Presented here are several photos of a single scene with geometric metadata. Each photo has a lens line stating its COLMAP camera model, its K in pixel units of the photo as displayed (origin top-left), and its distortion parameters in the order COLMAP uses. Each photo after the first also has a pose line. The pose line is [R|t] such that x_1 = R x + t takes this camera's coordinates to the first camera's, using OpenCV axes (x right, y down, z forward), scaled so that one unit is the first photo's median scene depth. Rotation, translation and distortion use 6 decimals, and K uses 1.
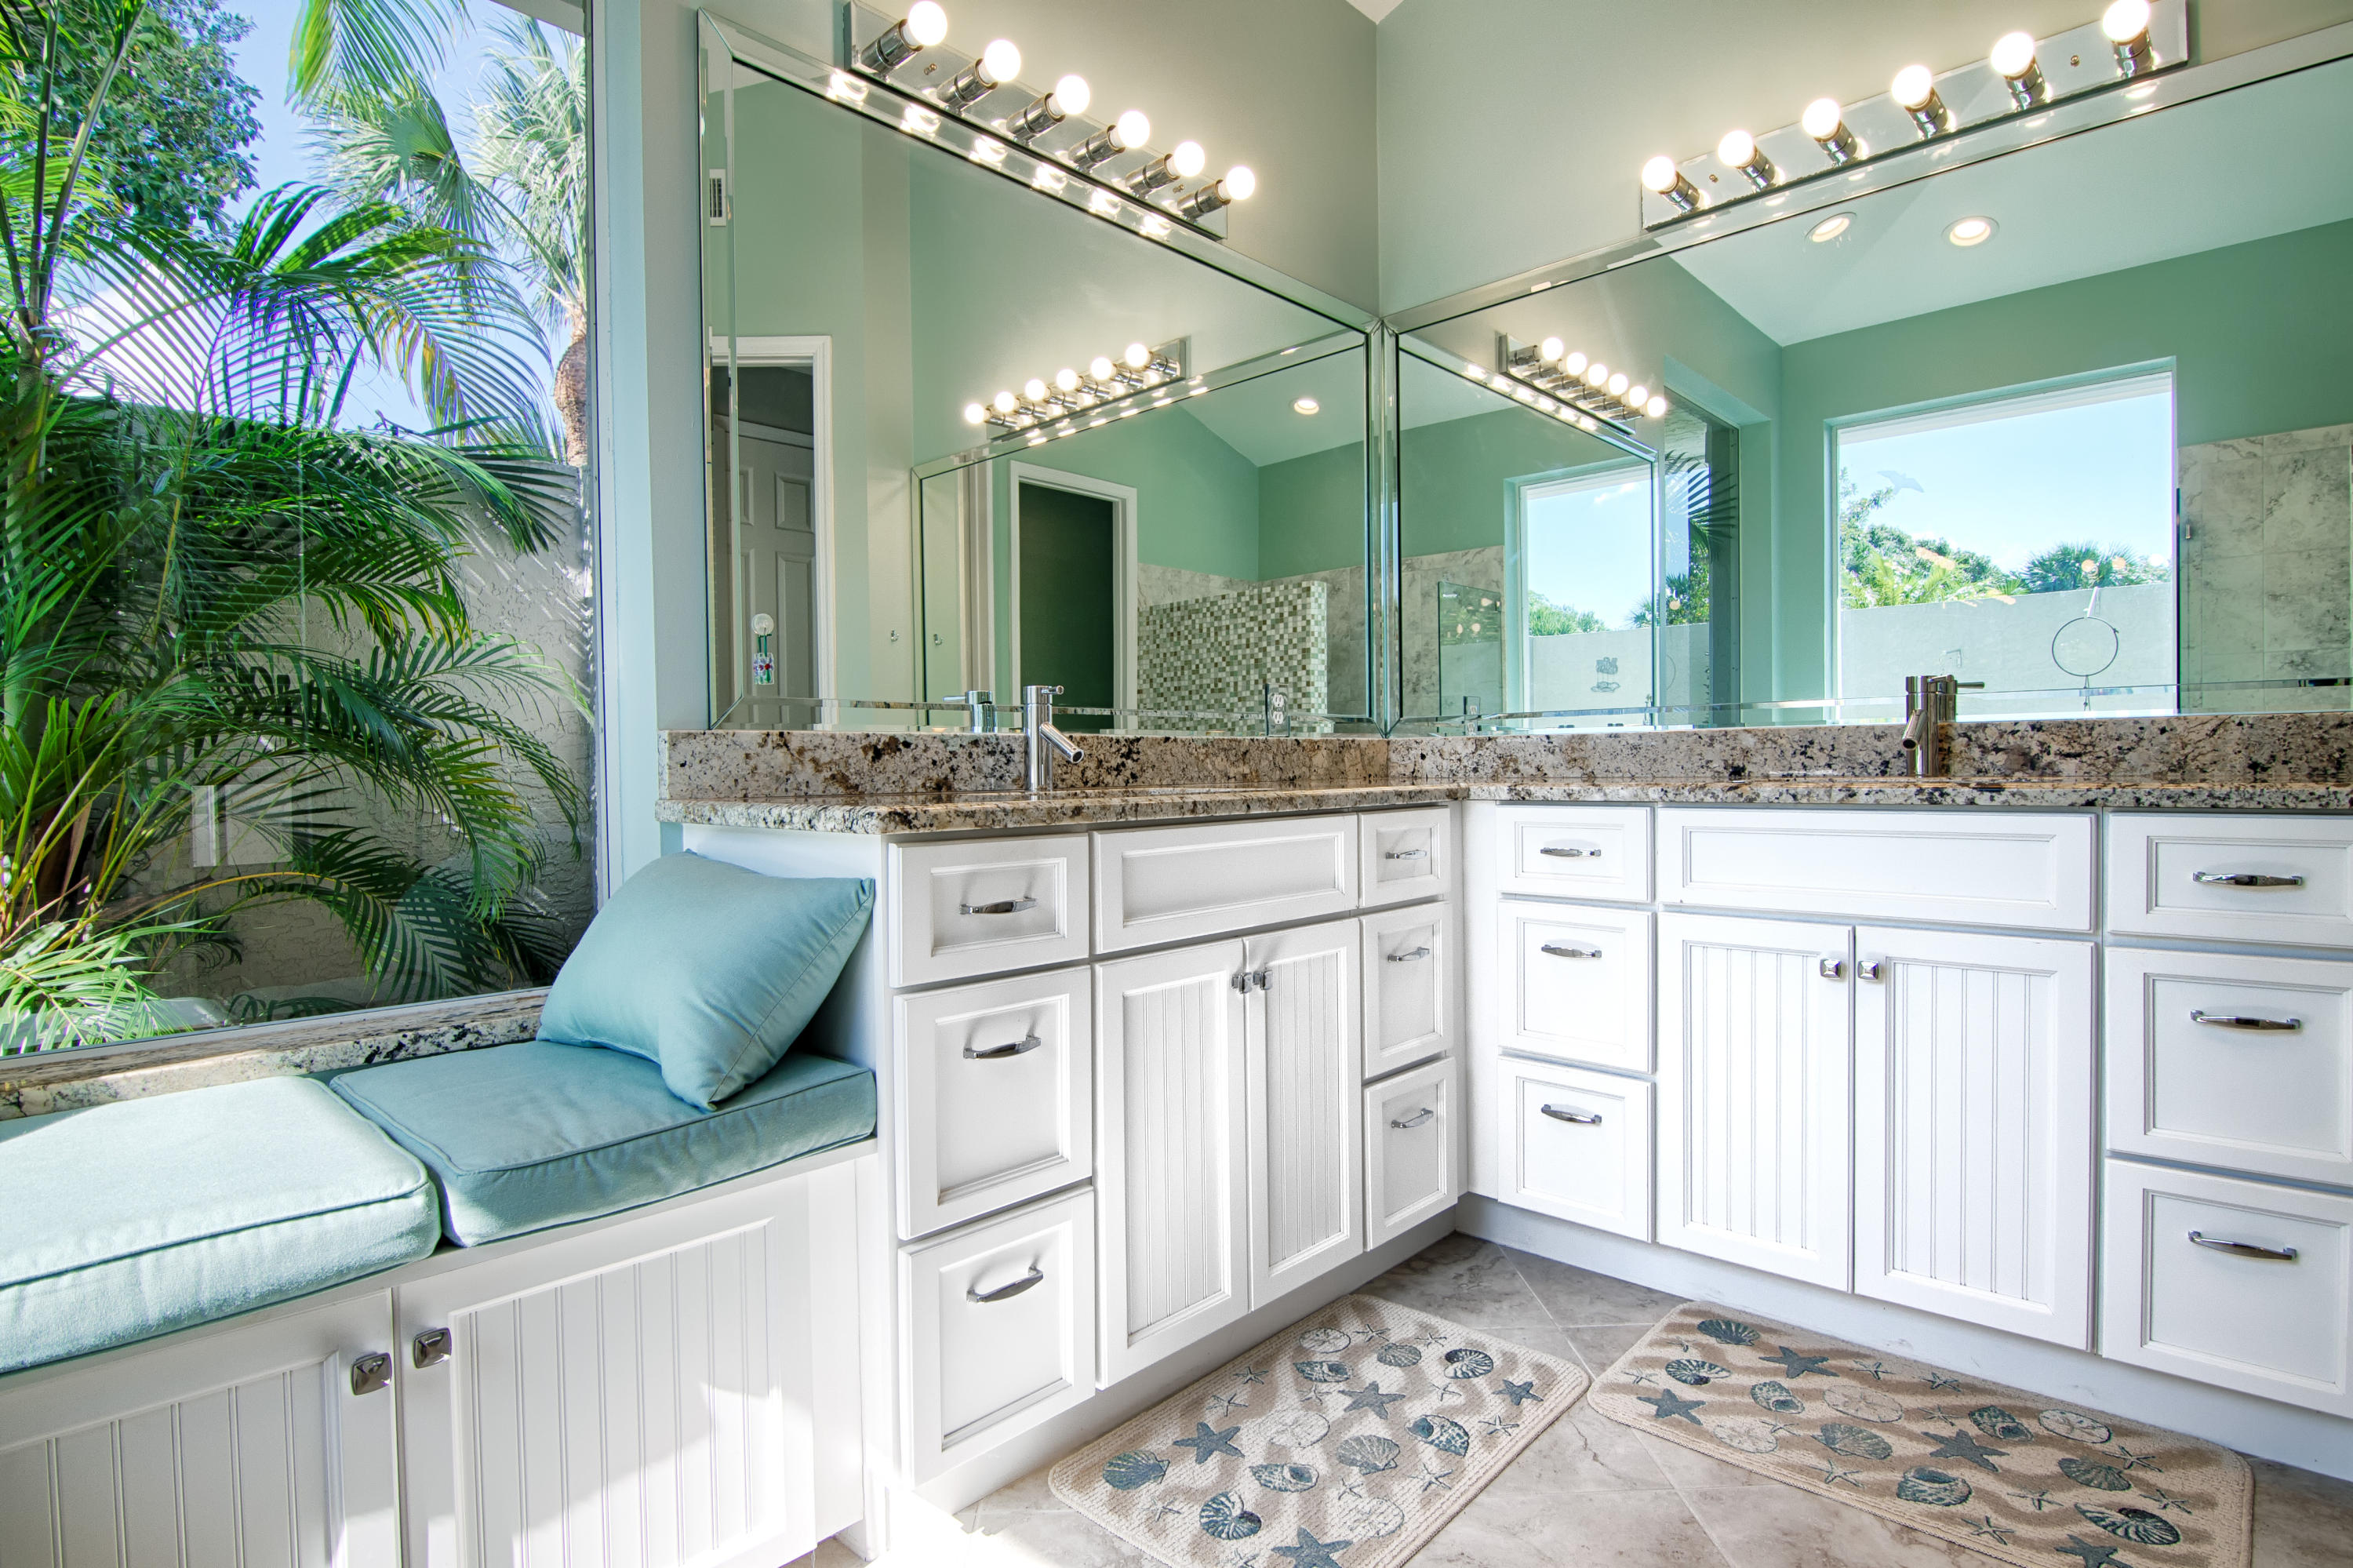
lens RADIAL K [[1208.4, 0, 1176.5], [0, 1208.4, 784.0], [0, 0, 1]] dist [0.001688, -0.000203]
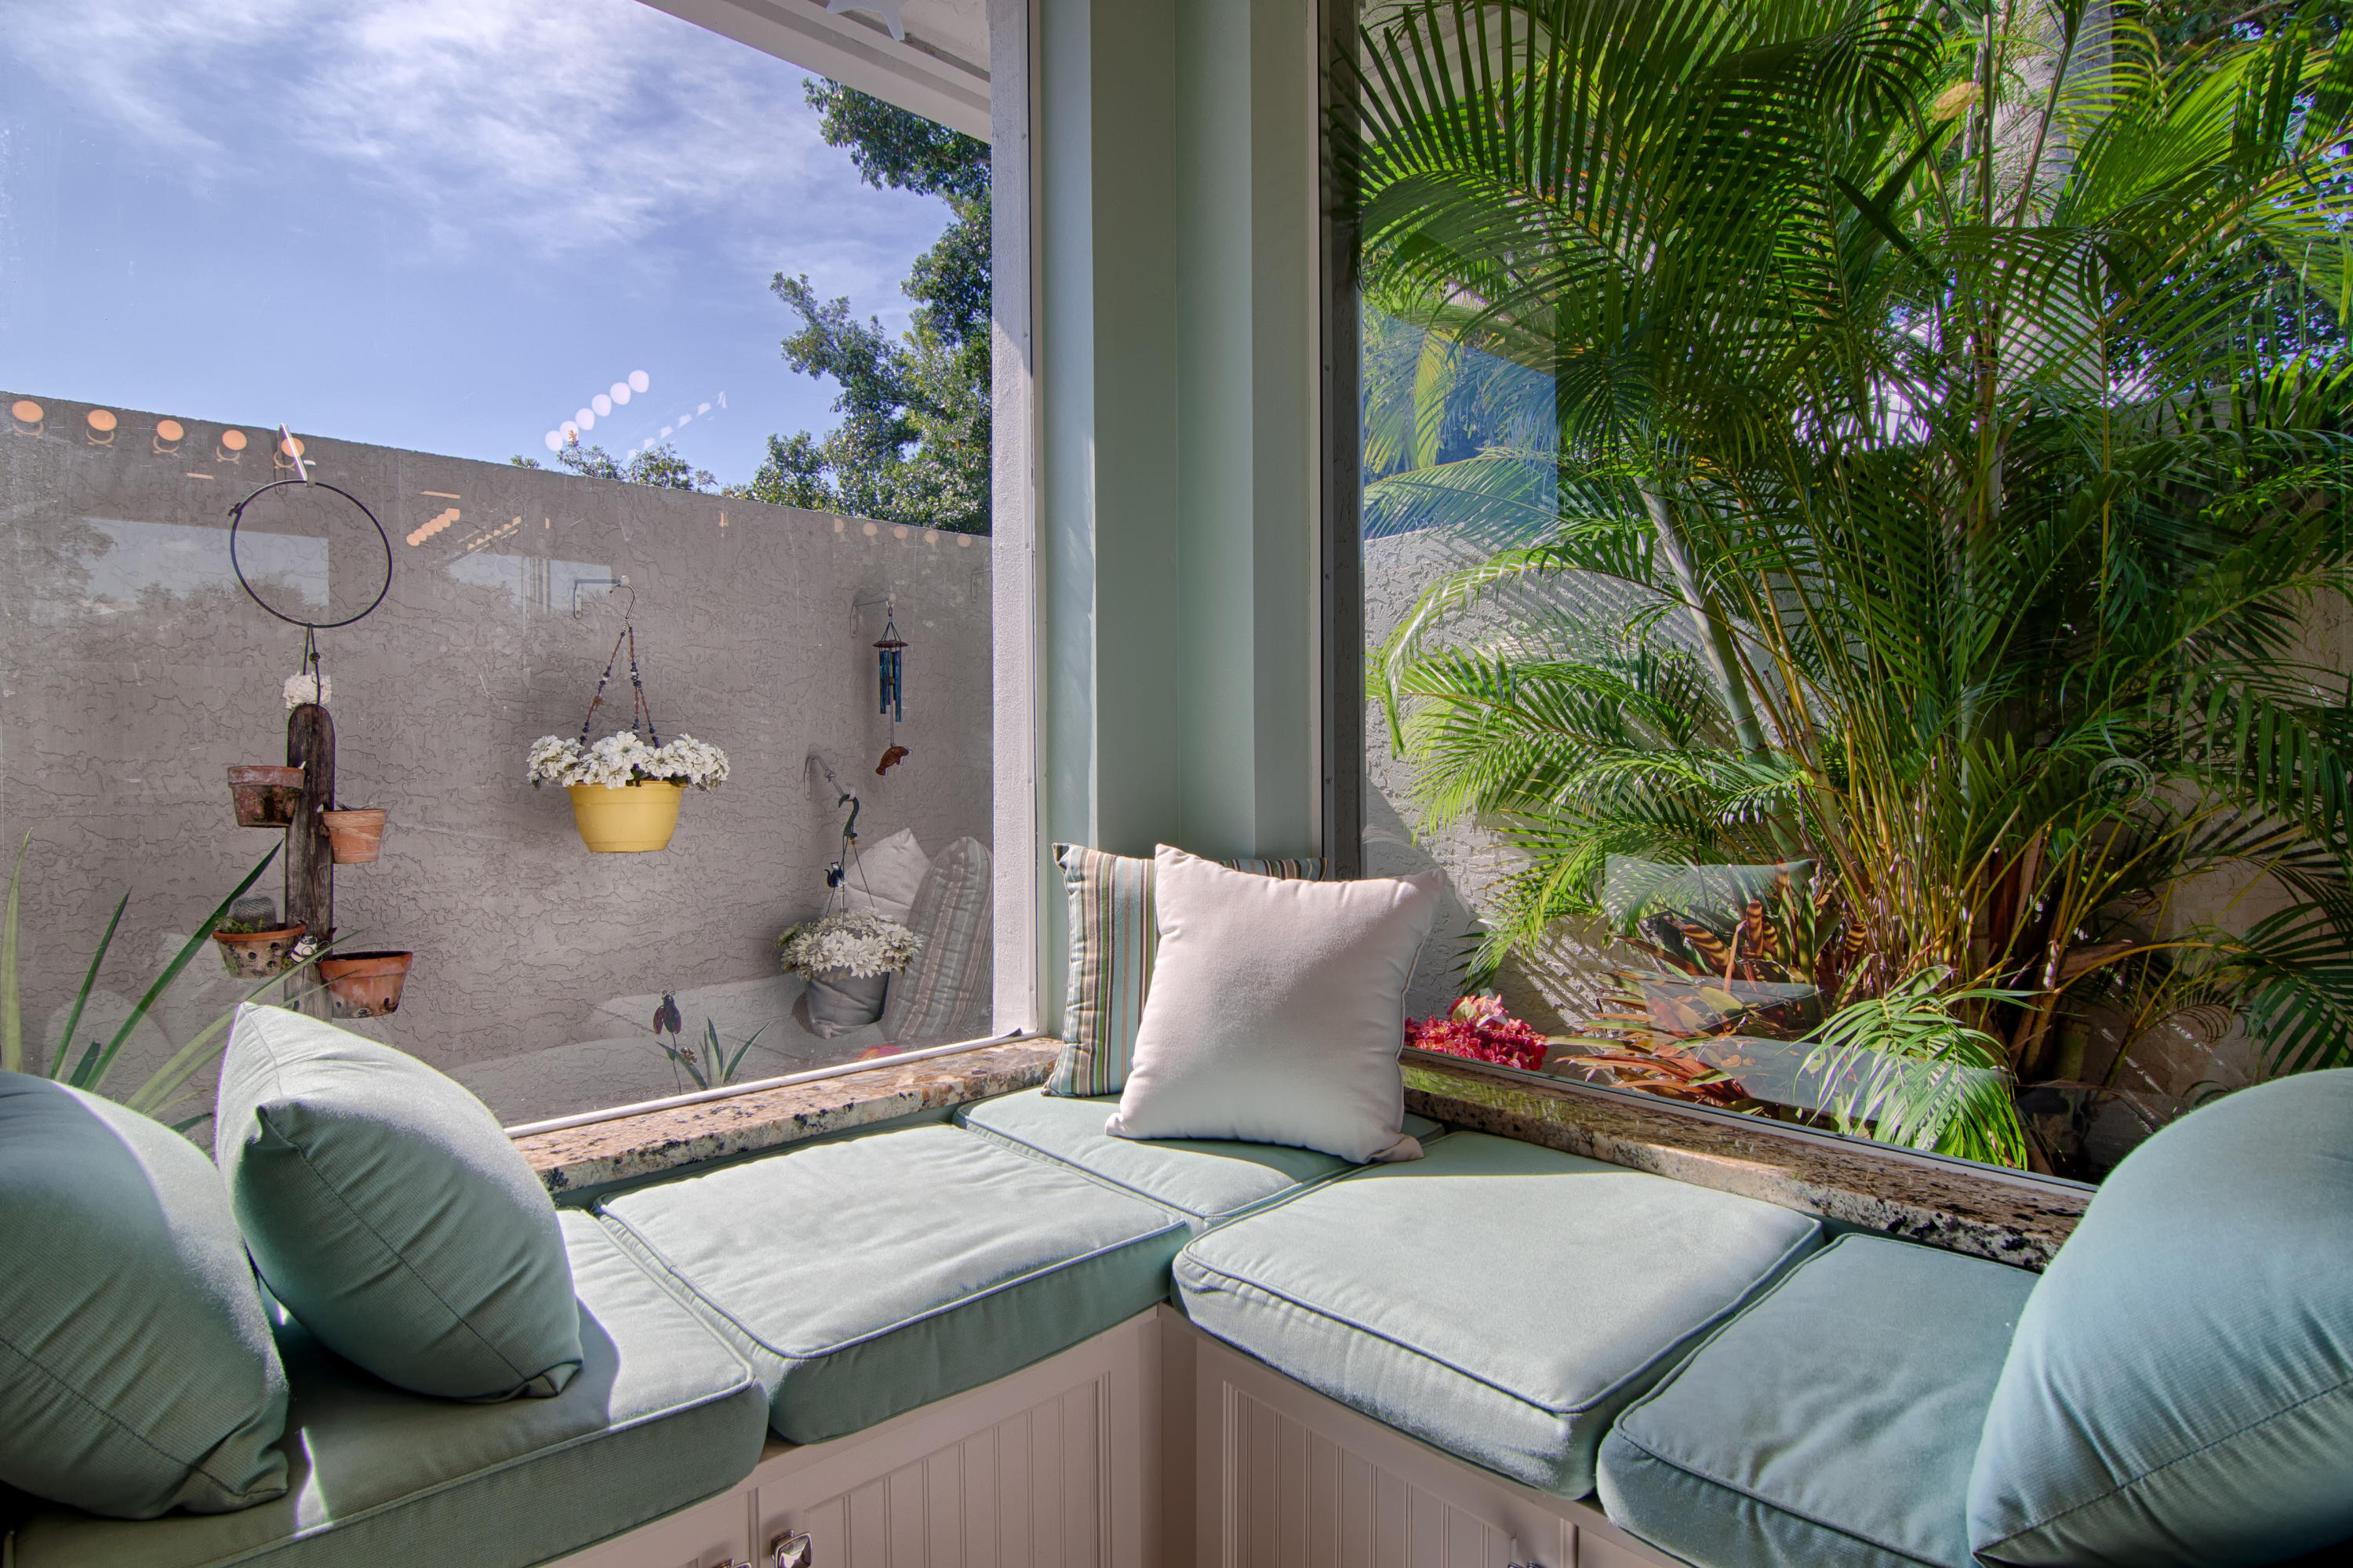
lens RADIAL K [[1208.4, 0, 1176.5], [0, 1208.4, 784.0], [0, 0, 1]] dist [0.001688, -0.000203]
pose [[-0.050232, 0.027776, -0.998351, 0.156096], [-0.006886, 0.999580, 0.028156, -0.091293], [0.998714, 0.008289, -0.050020, 0.616811]]
